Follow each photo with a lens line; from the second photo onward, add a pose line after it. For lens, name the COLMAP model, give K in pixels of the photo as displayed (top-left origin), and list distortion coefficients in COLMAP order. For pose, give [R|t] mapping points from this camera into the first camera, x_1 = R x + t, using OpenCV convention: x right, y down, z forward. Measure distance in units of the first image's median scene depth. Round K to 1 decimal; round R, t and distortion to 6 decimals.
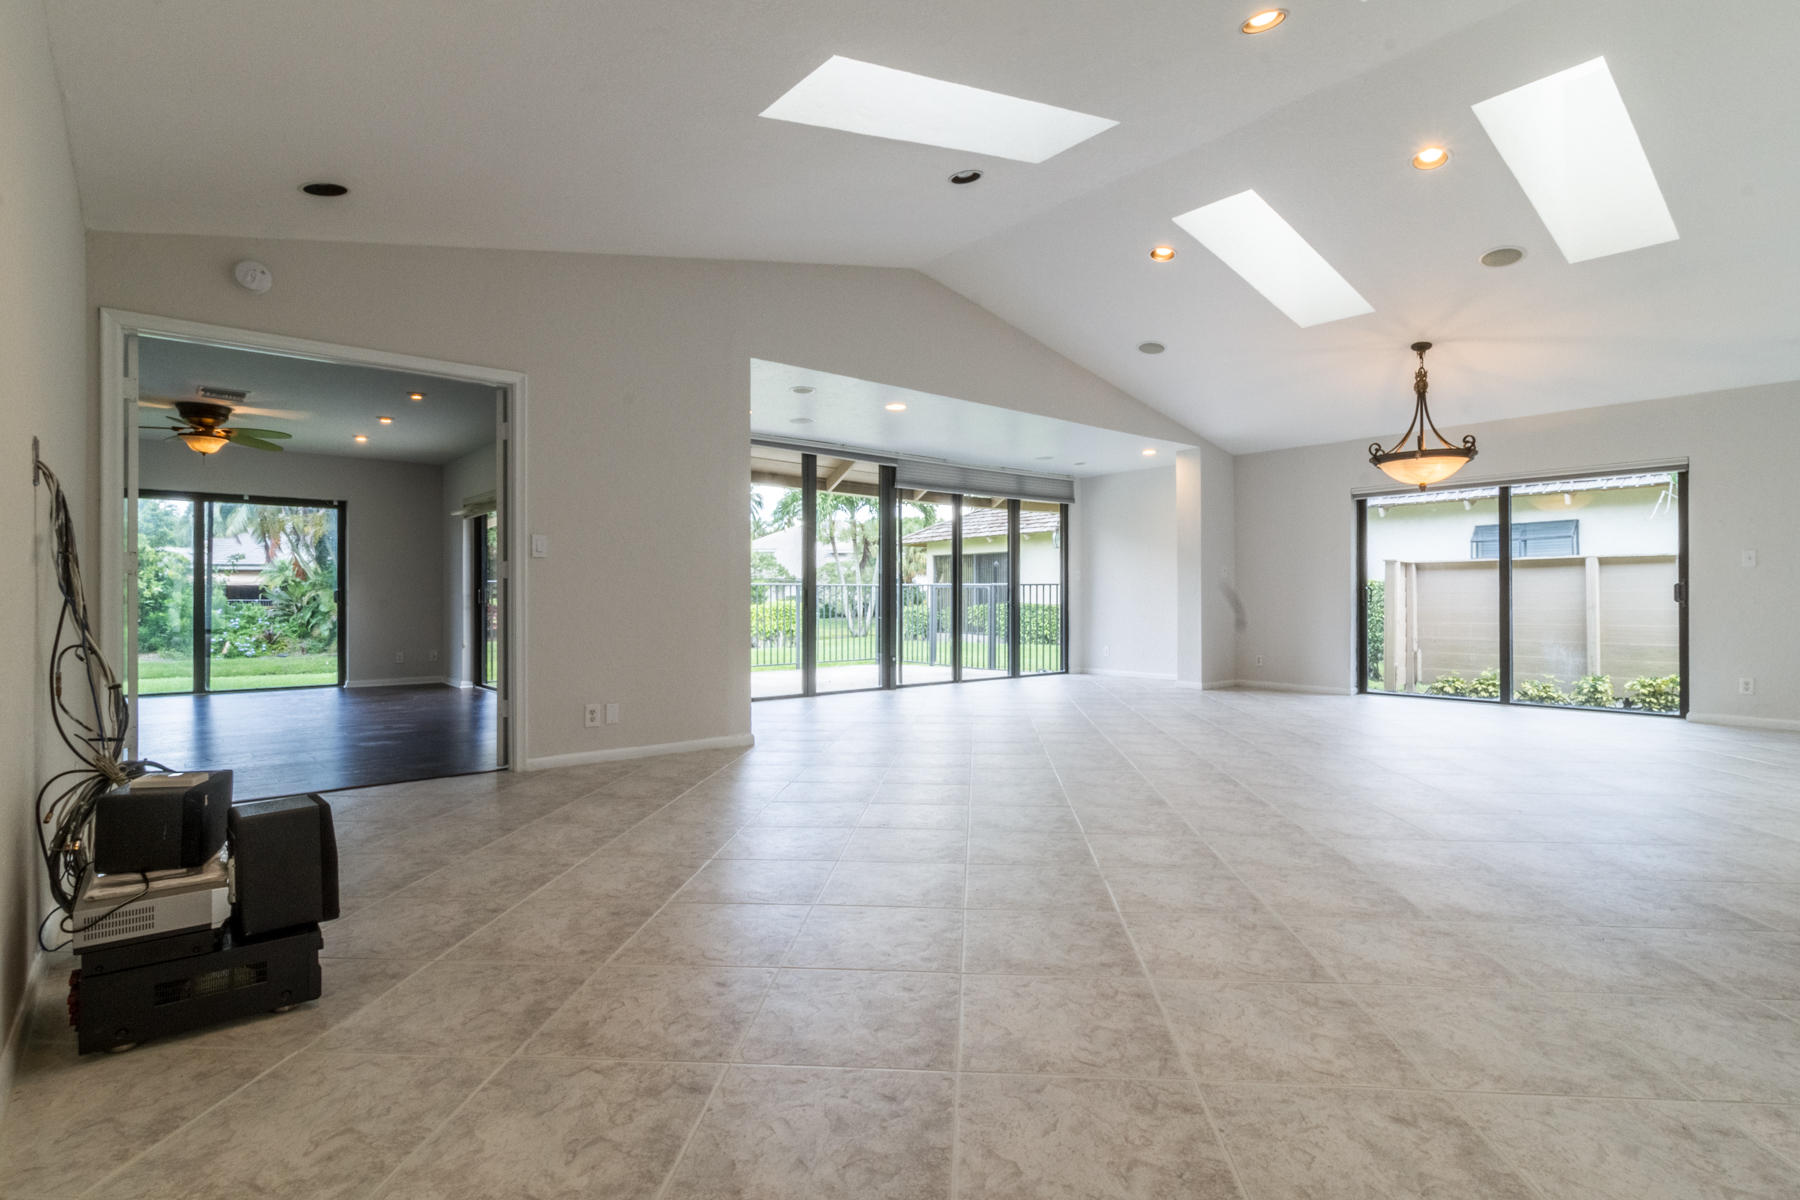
lens RADIAL K [[939.2, 0, 909.9], [0, 939.2, 596.4], [0, 0, 1]] dist [0.003122, 0.000966]
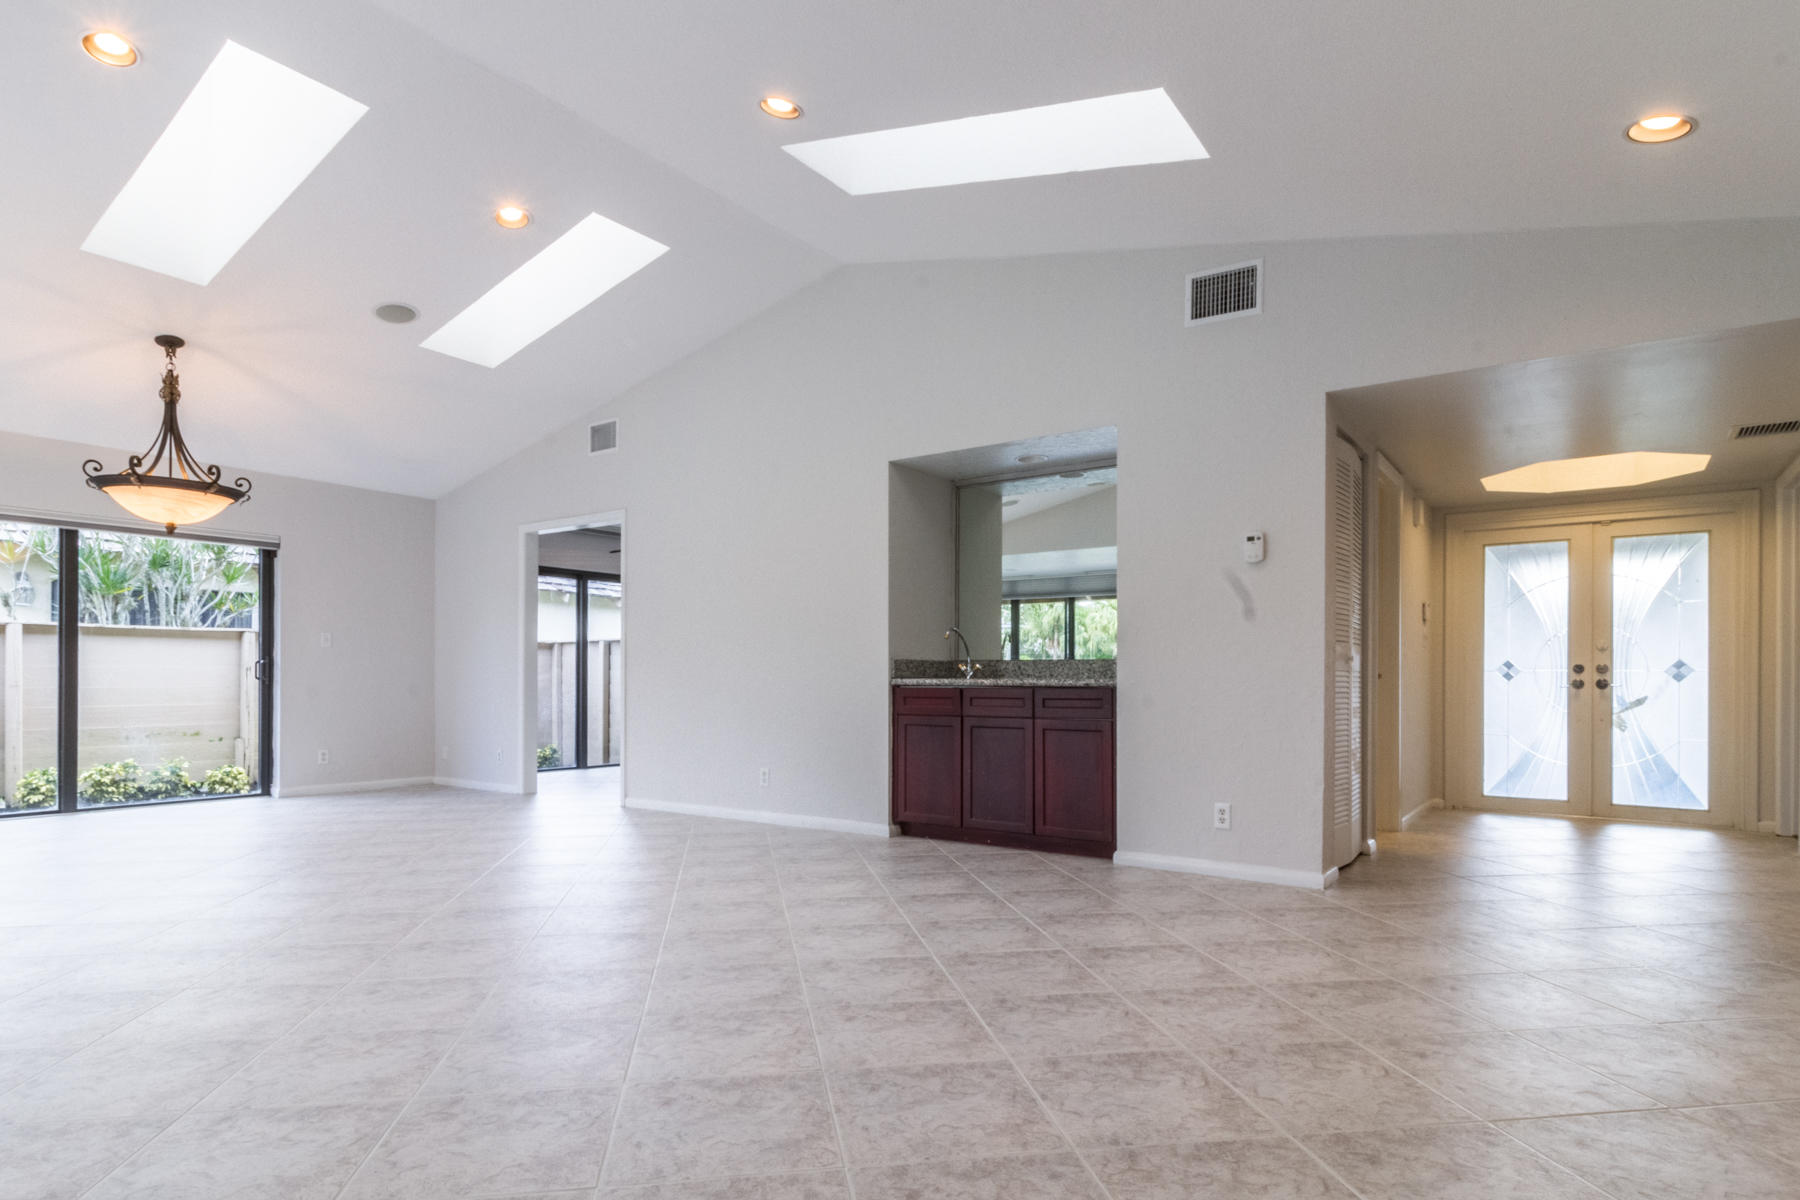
lens RADIAL K [[988.9, 0, 903.4], [0, 988.9, 679.7], [0, 0, 1]] dist [0.000279, 0.000148]
pose [[-0.278869, 0.000058, 0.960329, -0.874454], [-0.006903, 0.999974, -0.002065, 0.007871], [-0.960304, -0.007205, -0.278861, 1.494713]]
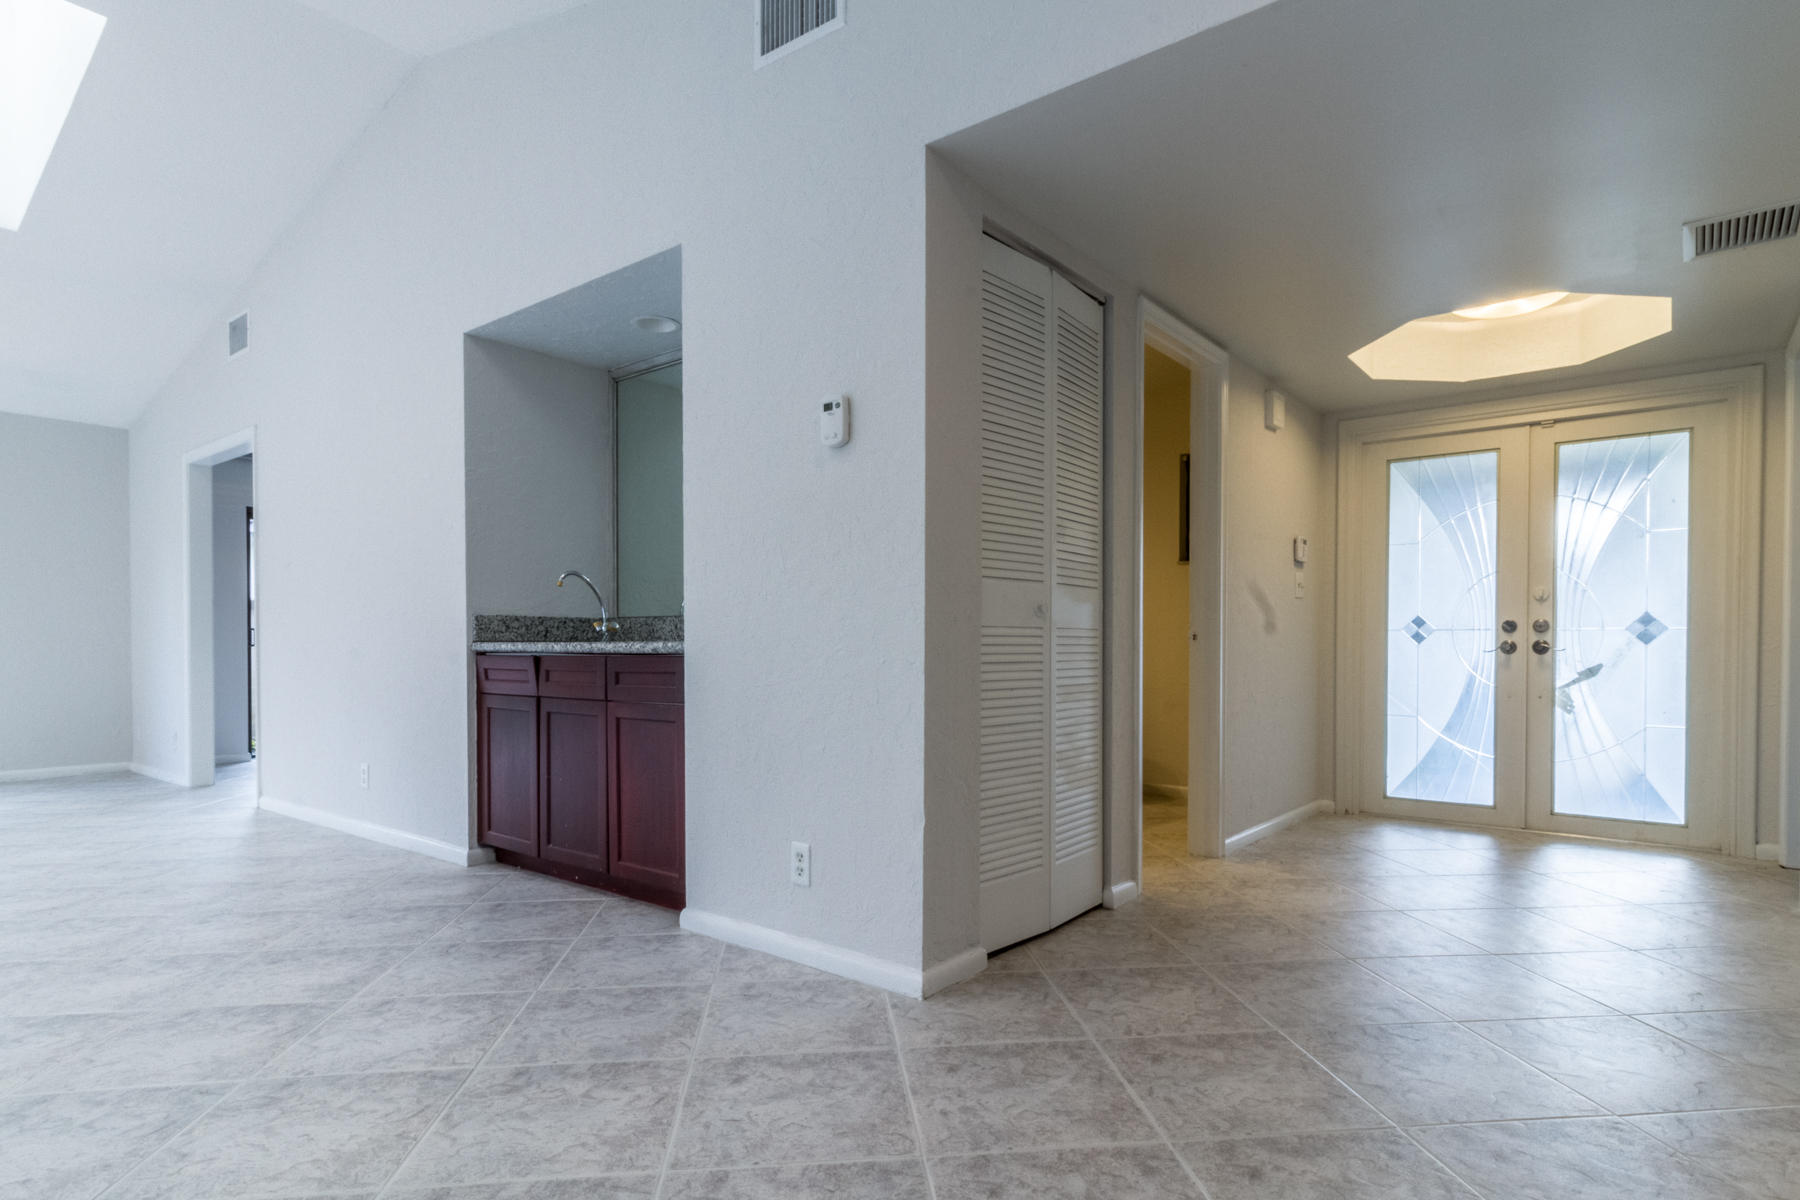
lens RADIAL K [[935.8, 0, 948.4], [0, 935.8, 661.1], [0, 0, 1]] dist [0.004367, 0.001194]
pose [[-0.234246, -0.015613, 0.972052, -0.414274], [-0.003874, 0.999878, 0.015126, 0.005130], [-0.972170, -0.000223, -0.234278, 0.618504]]
